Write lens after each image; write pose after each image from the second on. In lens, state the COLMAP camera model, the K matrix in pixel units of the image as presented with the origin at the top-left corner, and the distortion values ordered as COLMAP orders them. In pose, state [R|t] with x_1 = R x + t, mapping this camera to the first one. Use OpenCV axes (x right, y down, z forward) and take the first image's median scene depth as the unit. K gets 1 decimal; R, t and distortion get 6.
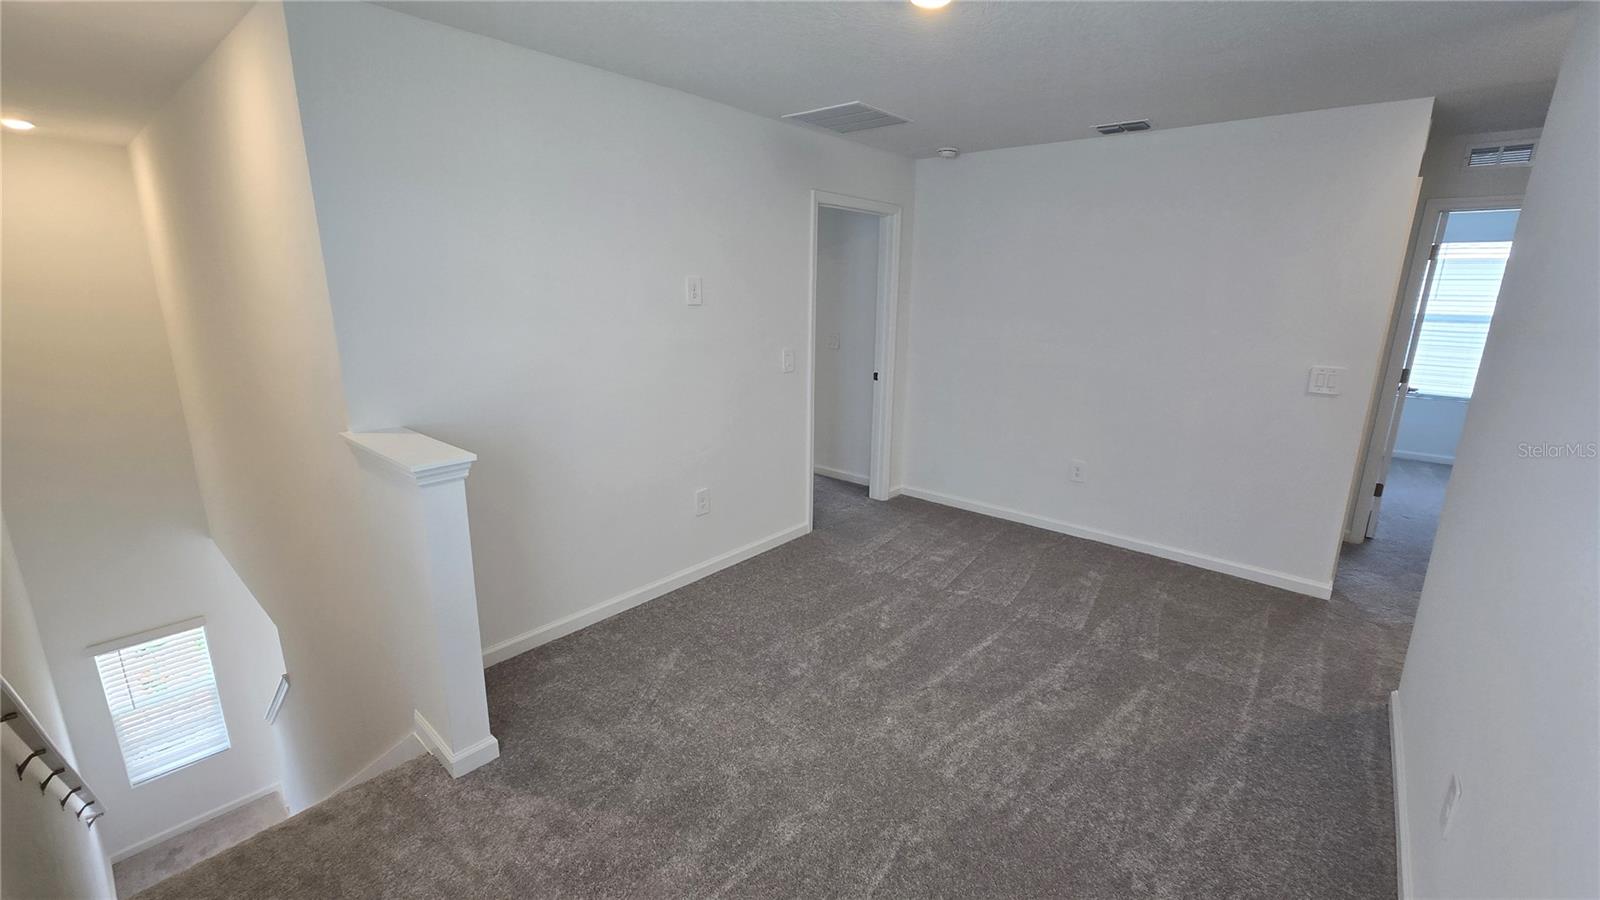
lens RADIAL K [[652.9, 0, 801.3], [0, 652.9, 450.5], [0, 0, 1]] dist [0.000463, -0.000034]
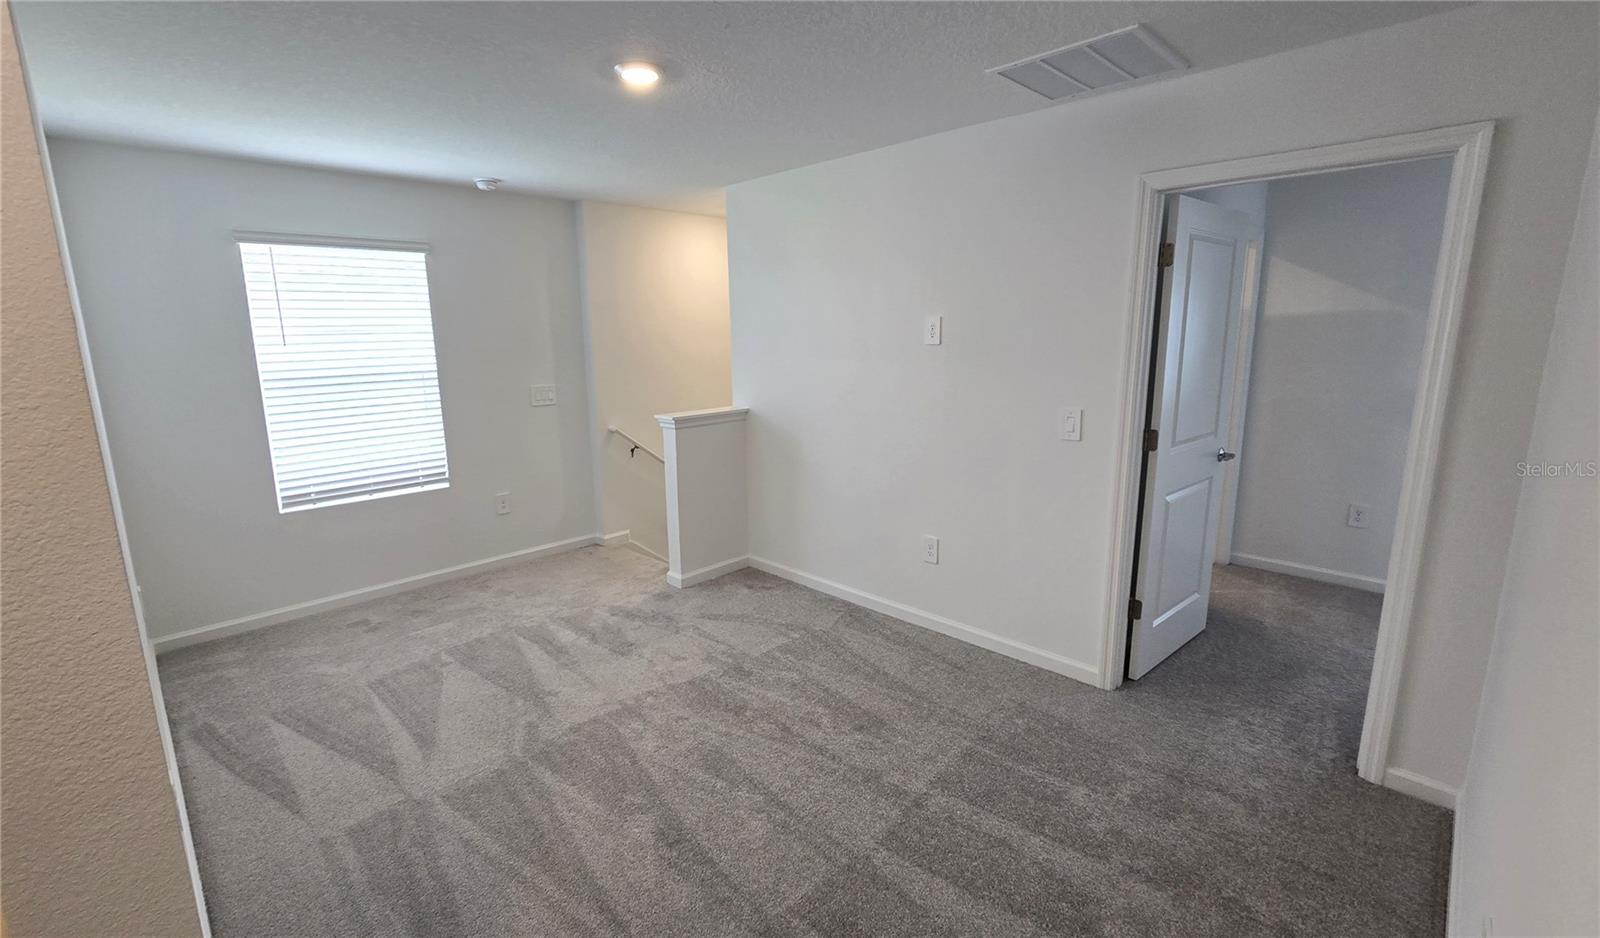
lens RADIAL K [[697.2, 0, 801.5], [0, 697.2, 463.3], [0, 0, 1]] dist [0.004092, 0.000076]
pose [[-0.073125, 0.180583, -0.980838, 0.966682], [-0.232018, 0.953407, 0.192830, -0.223210], [0.969959, 0.241672, -0.027819, 0.939870]]
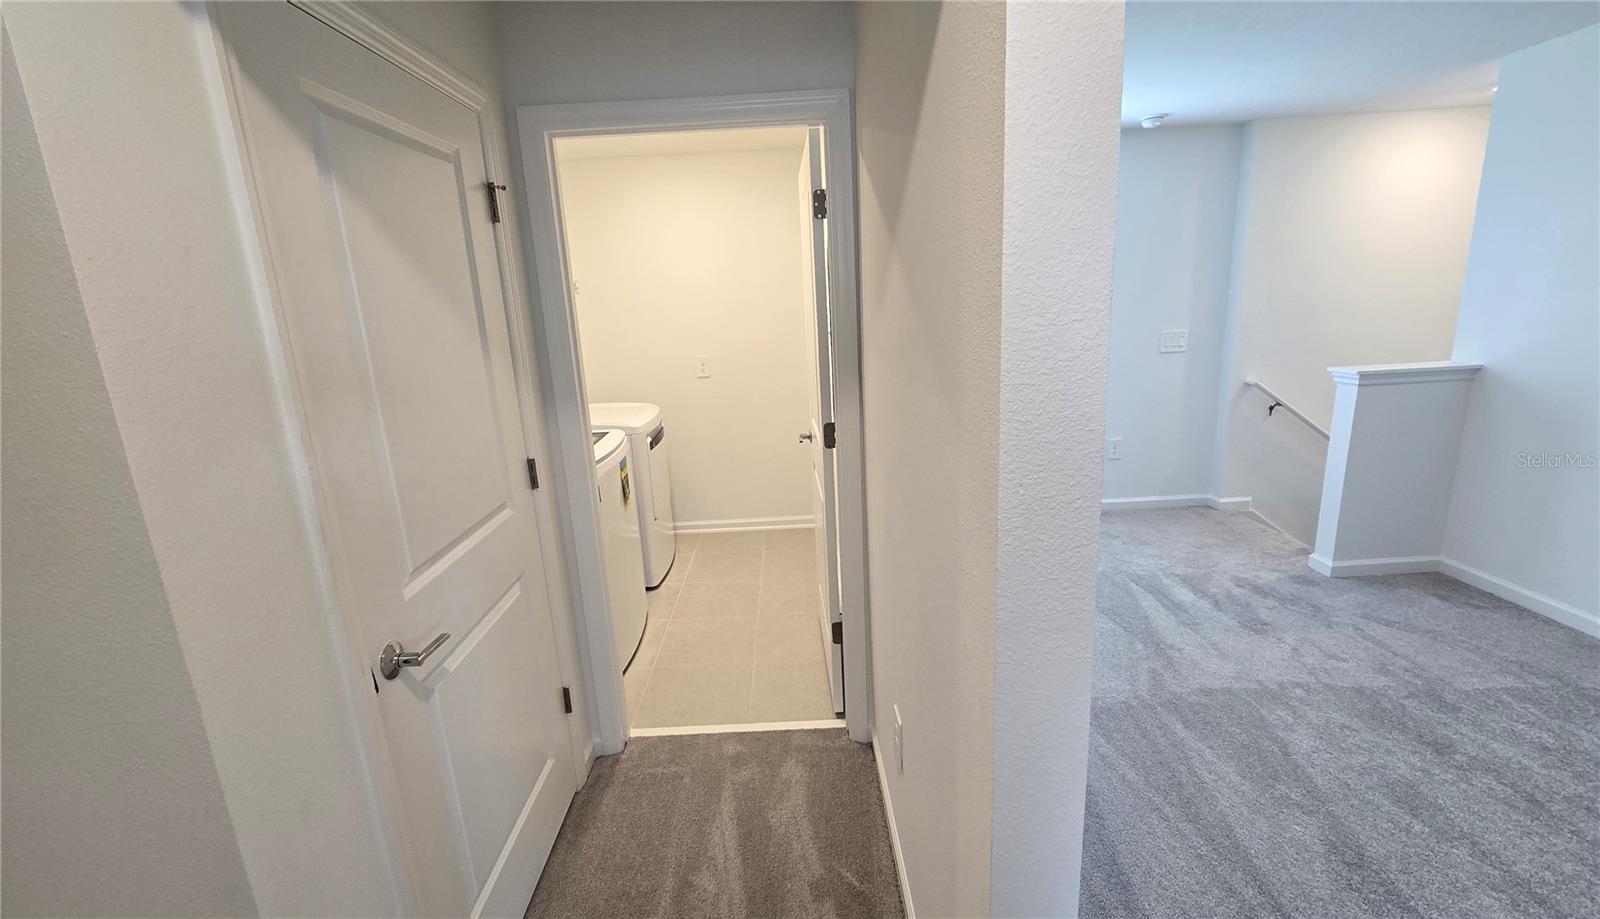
lens RADIAL K [[691.1, 0, 795.0], [0, 691.1, 454.3], [0, 0, 1]] dist [0.007990, 0.002560]
pose [[-0.751755, 0.174537, -0.635926, 1.039206], [-0.119903, 0.912086, 0.392075, -0.196303], [0.648450, 0.370993, -0.664738, 0.845644]]
